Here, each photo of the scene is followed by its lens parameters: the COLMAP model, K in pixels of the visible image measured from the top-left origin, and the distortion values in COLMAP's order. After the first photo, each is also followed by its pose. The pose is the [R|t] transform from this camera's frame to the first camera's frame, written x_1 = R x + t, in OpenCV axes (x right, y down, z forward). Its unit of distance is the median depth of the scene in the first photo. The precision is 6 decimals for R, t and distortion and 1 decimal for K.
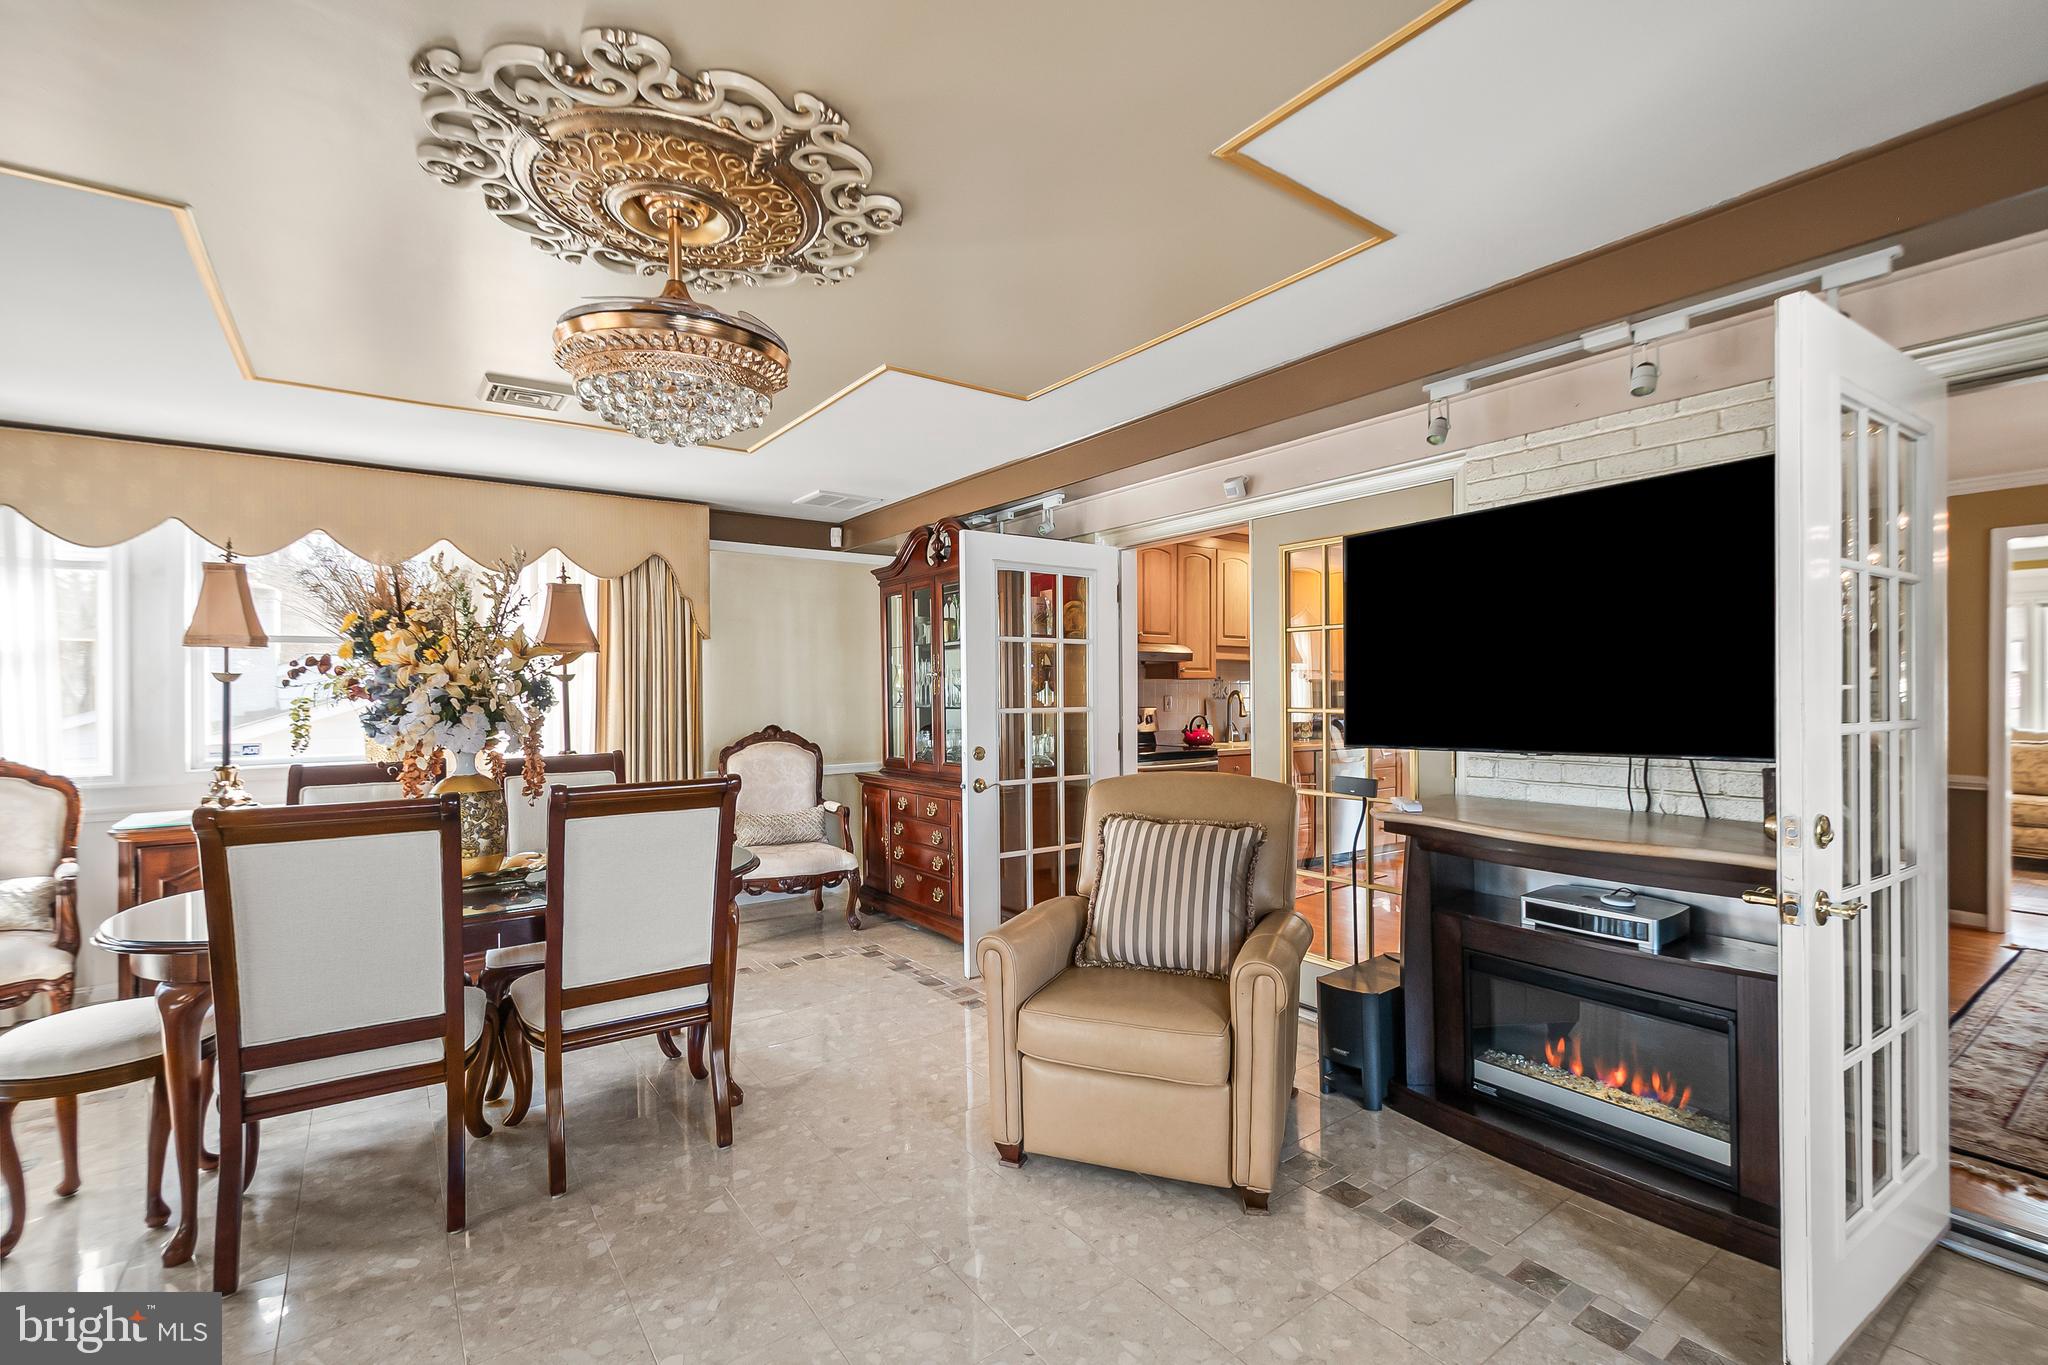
lens RADIAL K [[901.3, 0, 1019.8], [0, 901.3, 692.2], [0, 0, 1]] dist [0.009764, -0.000154]
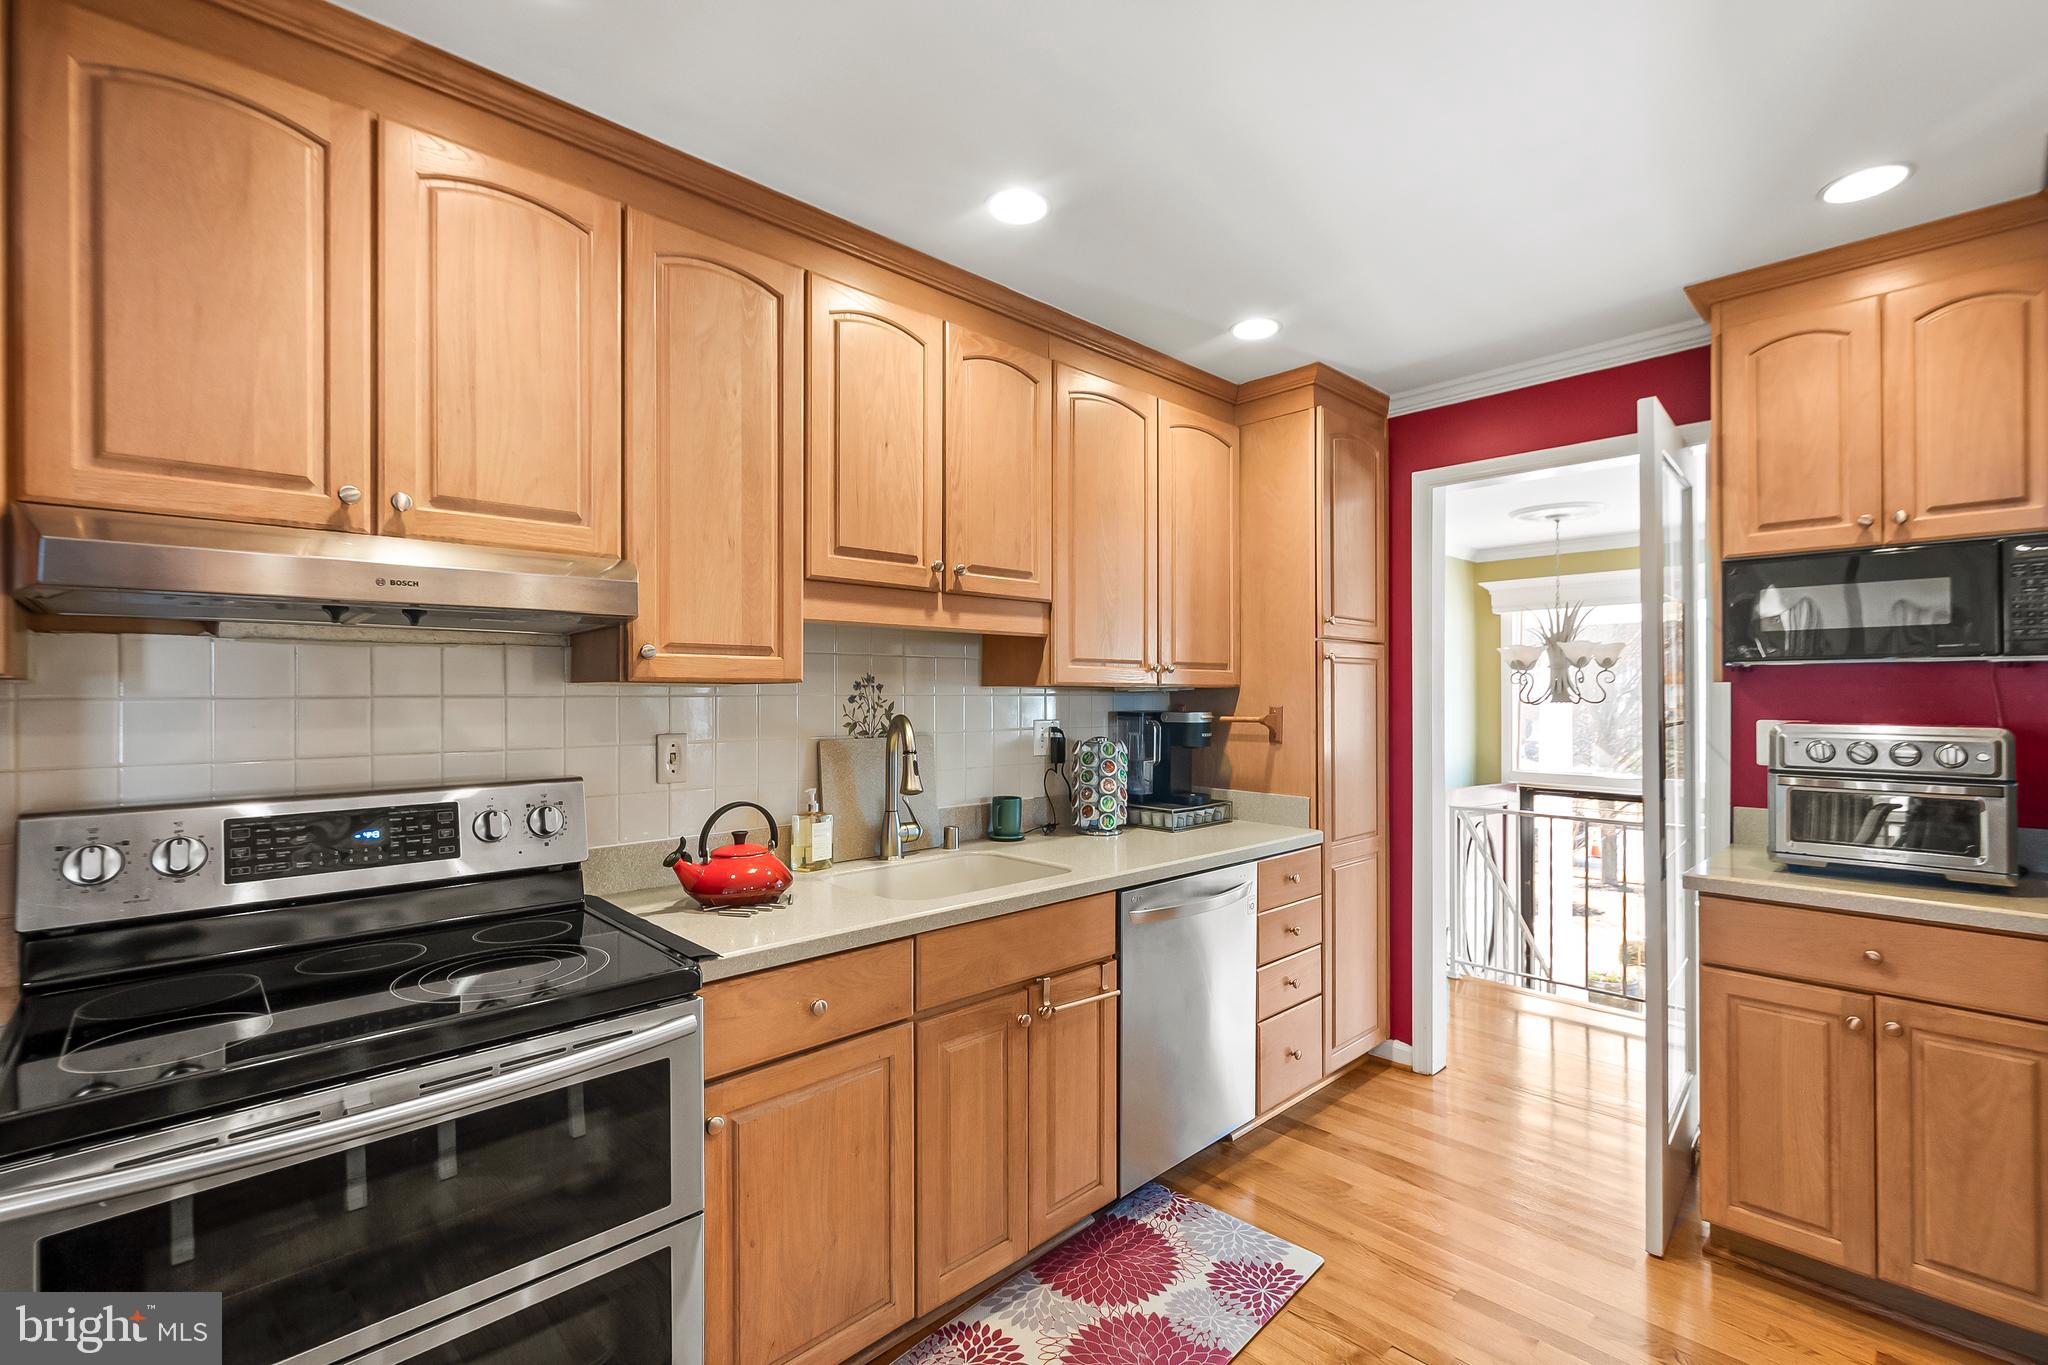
lens RADIAL K [[916.8, 0, 1036.2], [0, 916.8, 691.6], [0, 0, 1]] dist [0.010876, 0.000490]
pose [[0.988381, 0.004888, 0.151918, 0.345280], [-0.003649, 0.999958, -0.008433, -0.012265], [-0.151953, 0.007781, 0.988357, 0.928590]]
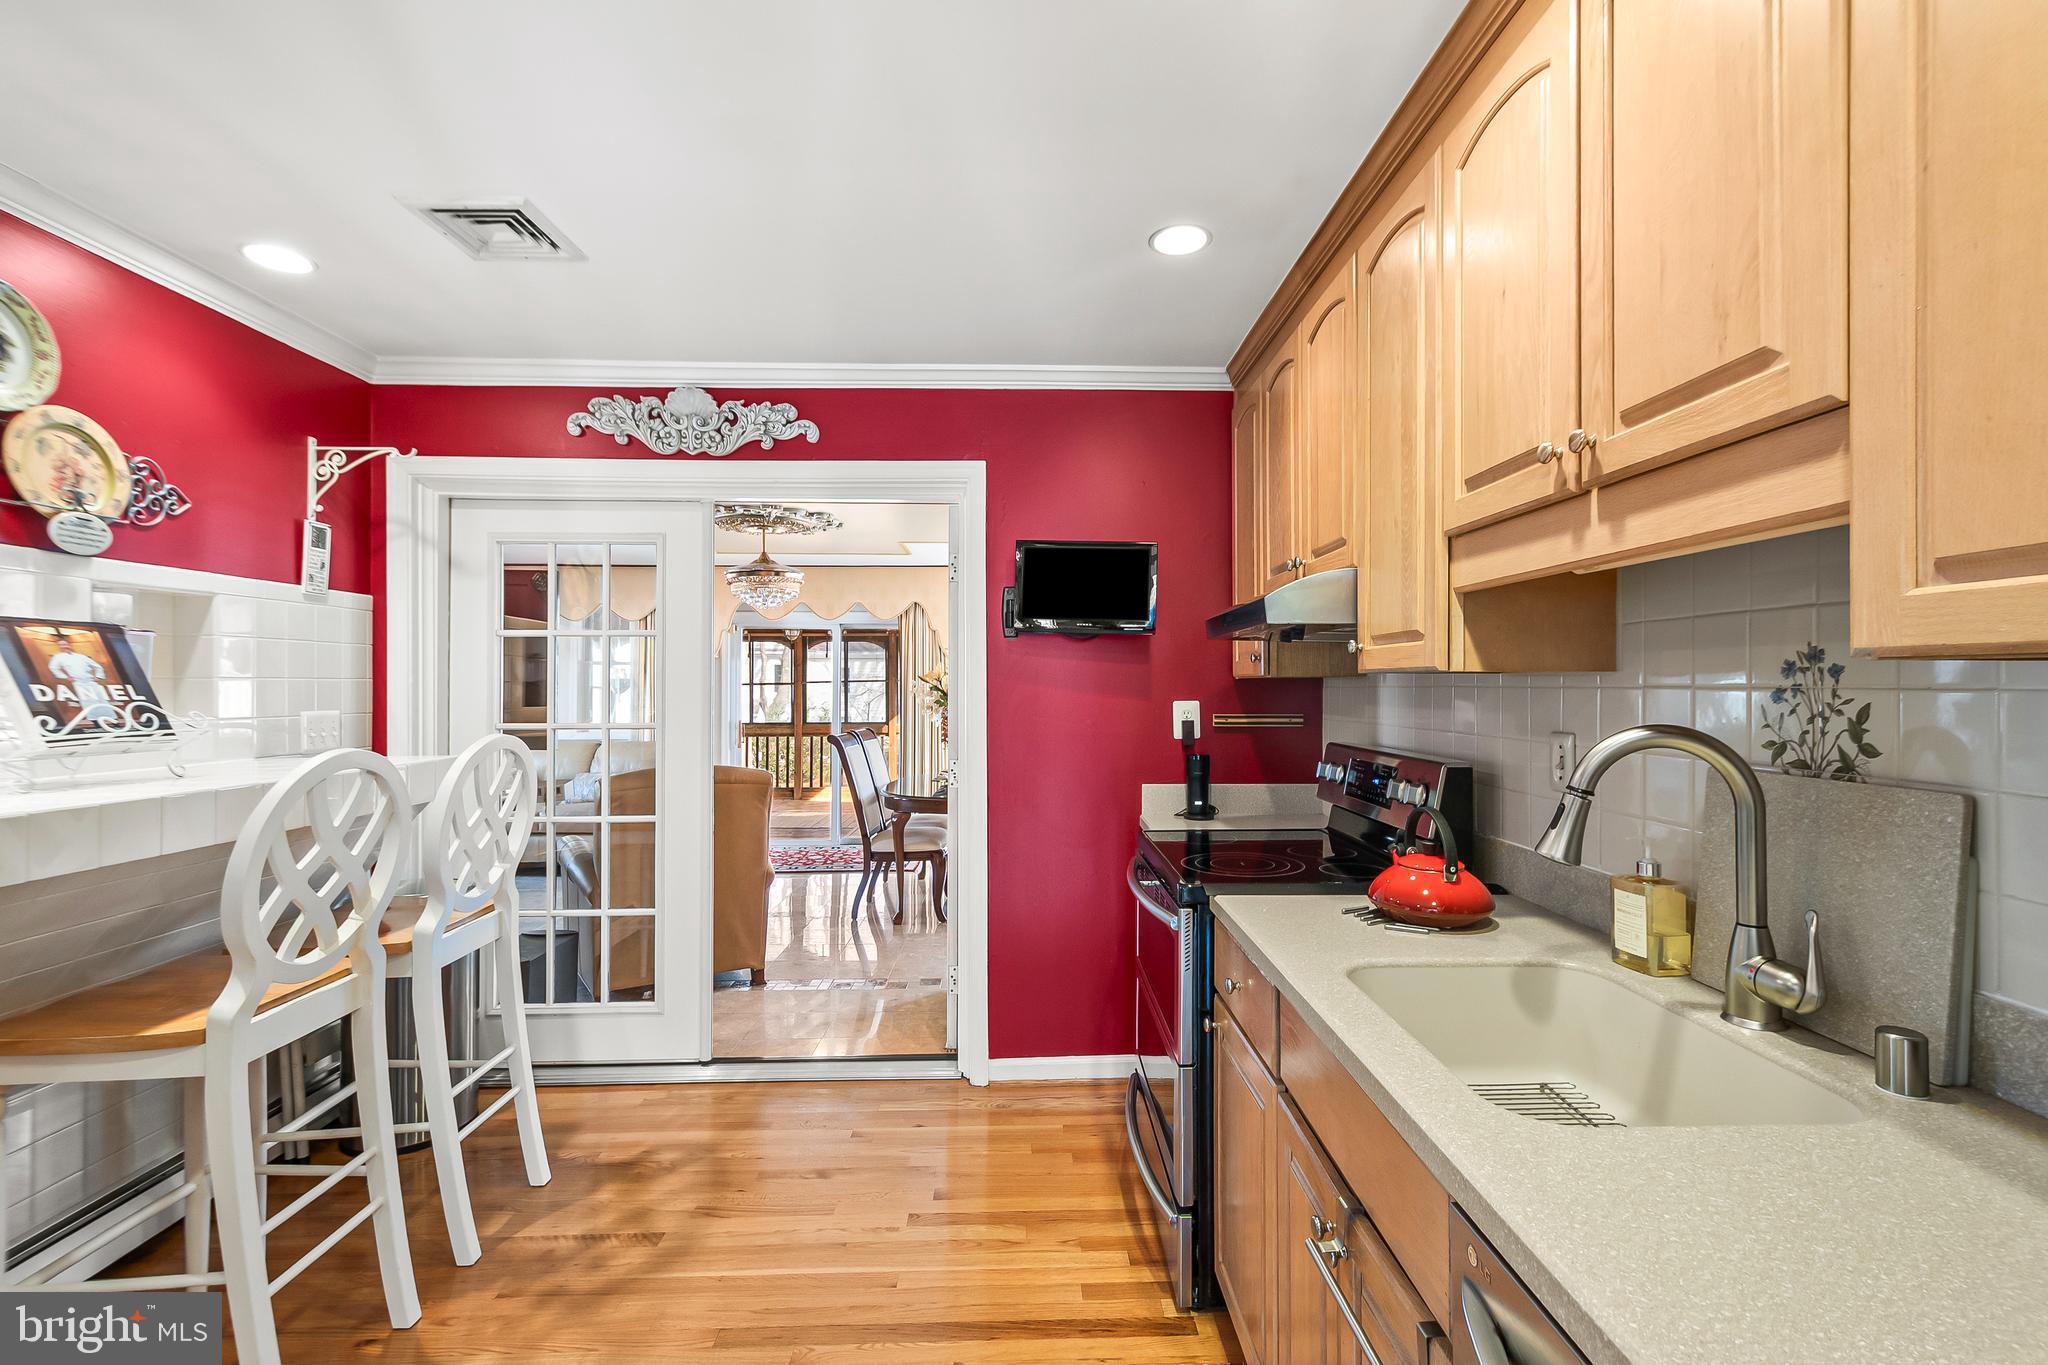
lens RADIAL K [[926.1, 0, 1047.9], [0, 926.1, 696.9], [0, 0, 1]] dist [0.010886, -0.000770]
pose [[-0.554756, 0.016626, -0.831847, 0.679353], [-0.000845, 0.999789, 0.020546, -0.017223], [0.832013, 0.012101, -0.554625, 1.457007]]
